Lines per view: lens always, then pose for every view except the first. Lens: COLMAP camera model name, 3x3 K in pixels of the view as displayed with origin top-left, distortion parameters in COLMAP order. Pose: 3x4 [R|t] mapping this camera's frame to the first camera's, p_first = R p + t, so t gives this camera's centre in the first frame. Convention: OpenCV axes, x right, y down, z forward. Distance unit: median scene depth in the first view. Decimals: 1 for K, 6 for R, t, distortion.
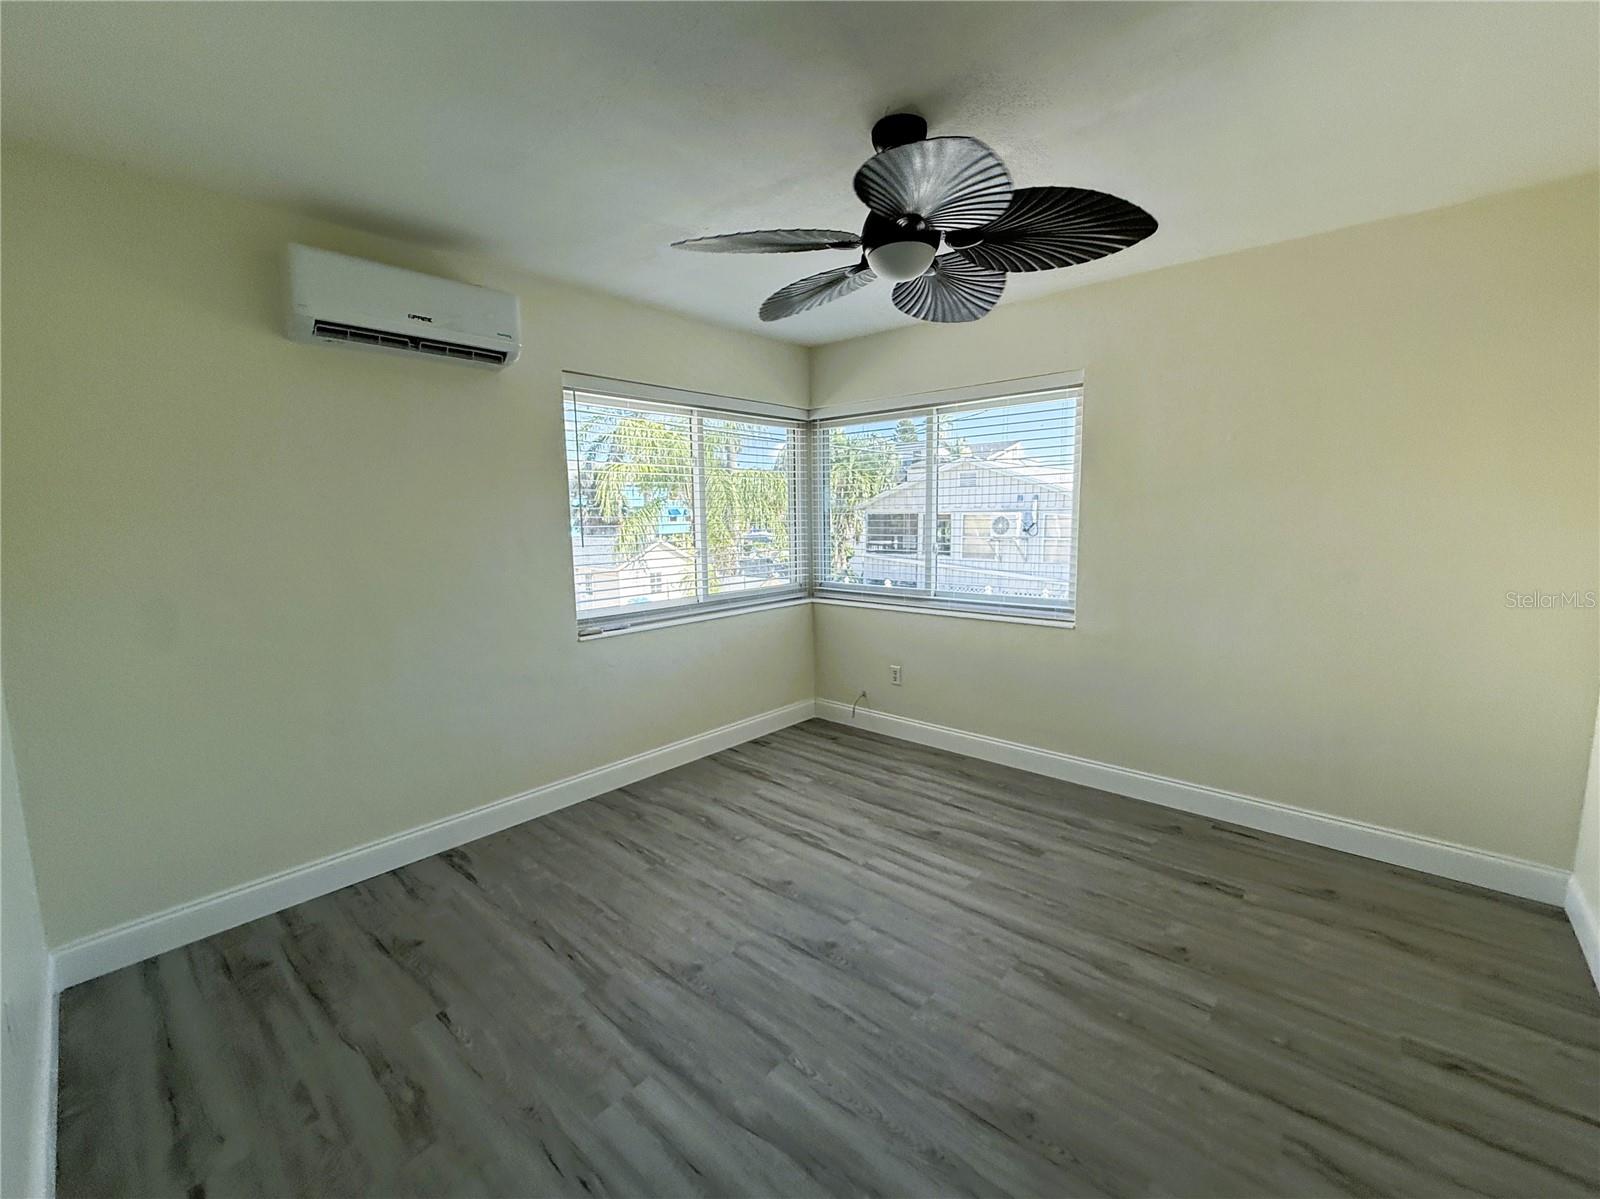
lens RADIAL K [[639.4, 0, 794.7], [0, 639.4, 599.3], [0, 0, 1]] dist [-0.000219, 0.000250]
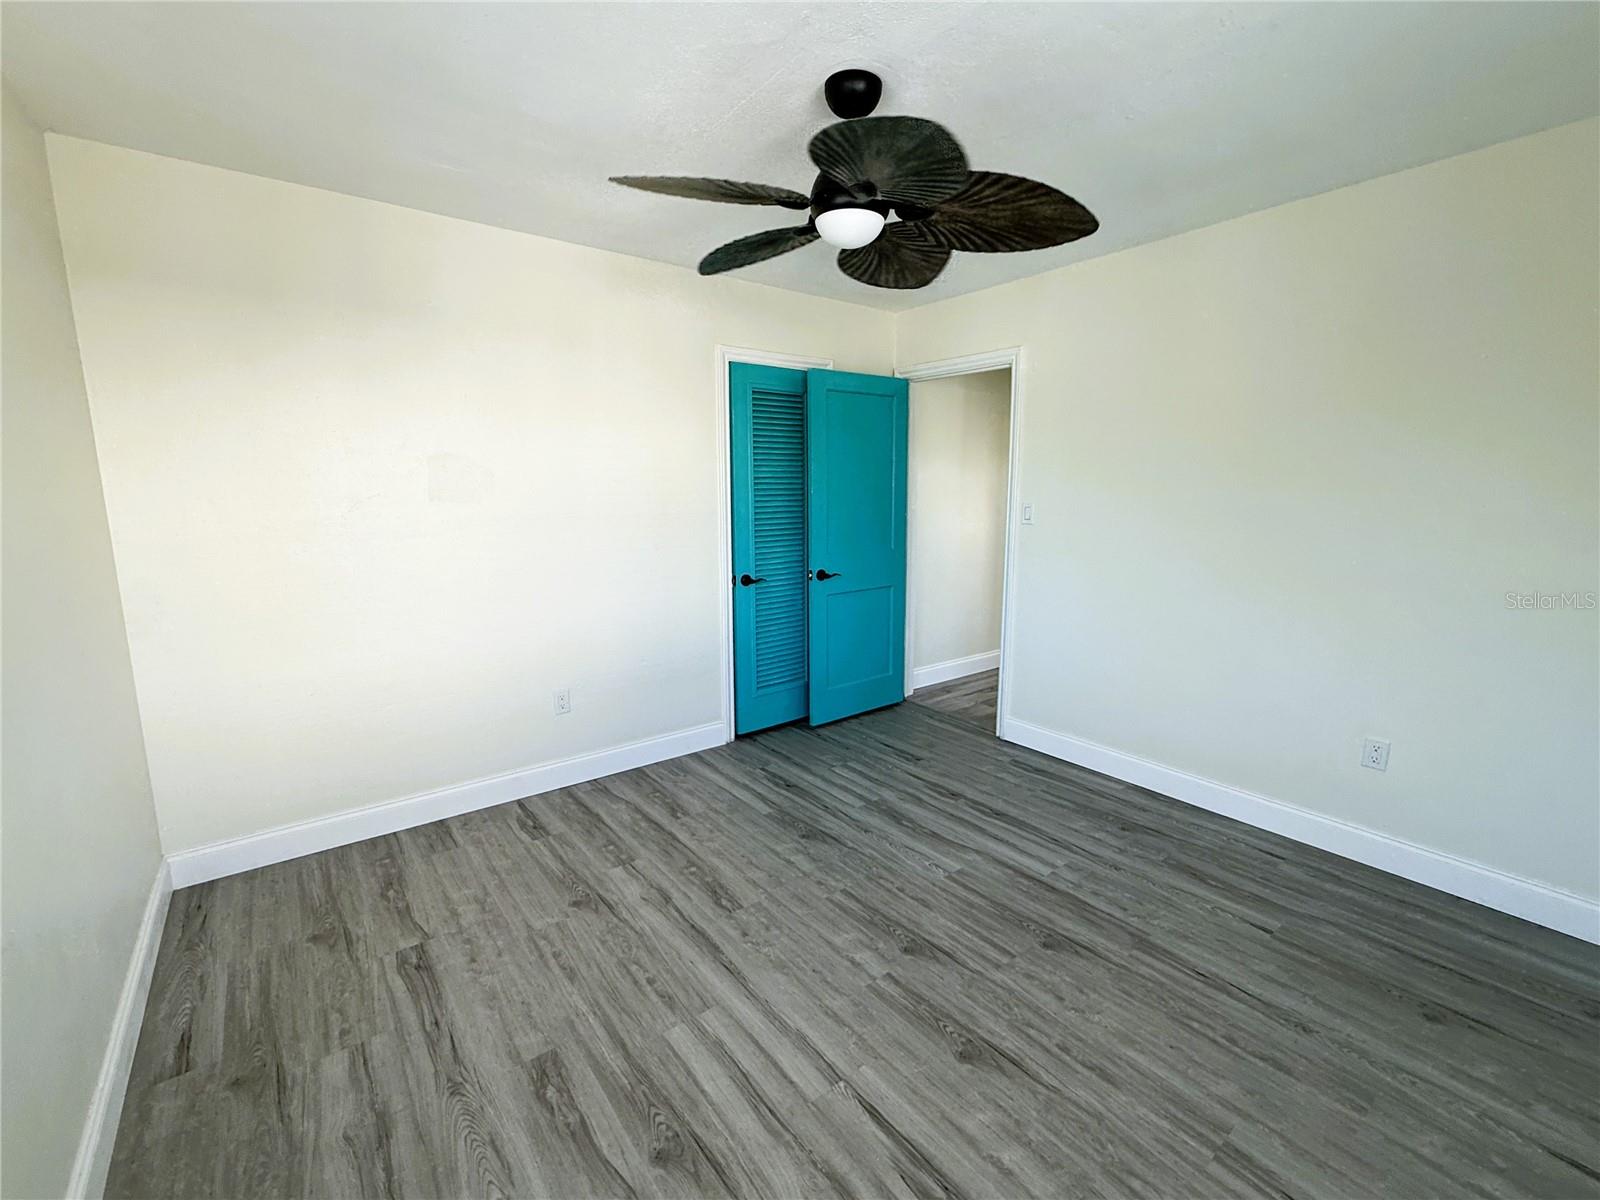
lens RADIAL K [[706.6, 0, 800.0], [0, 706.6, 600.0], [0, 0, 1]] dist [0.001882, 0.000335]
pose [[-0.985998, -0.011198, 0.166382, 0.048033], [0.038174, 0.956092, 0.290568, -0.258422], [-0.162330, 0.292851, -0.942278, 1.877564]]
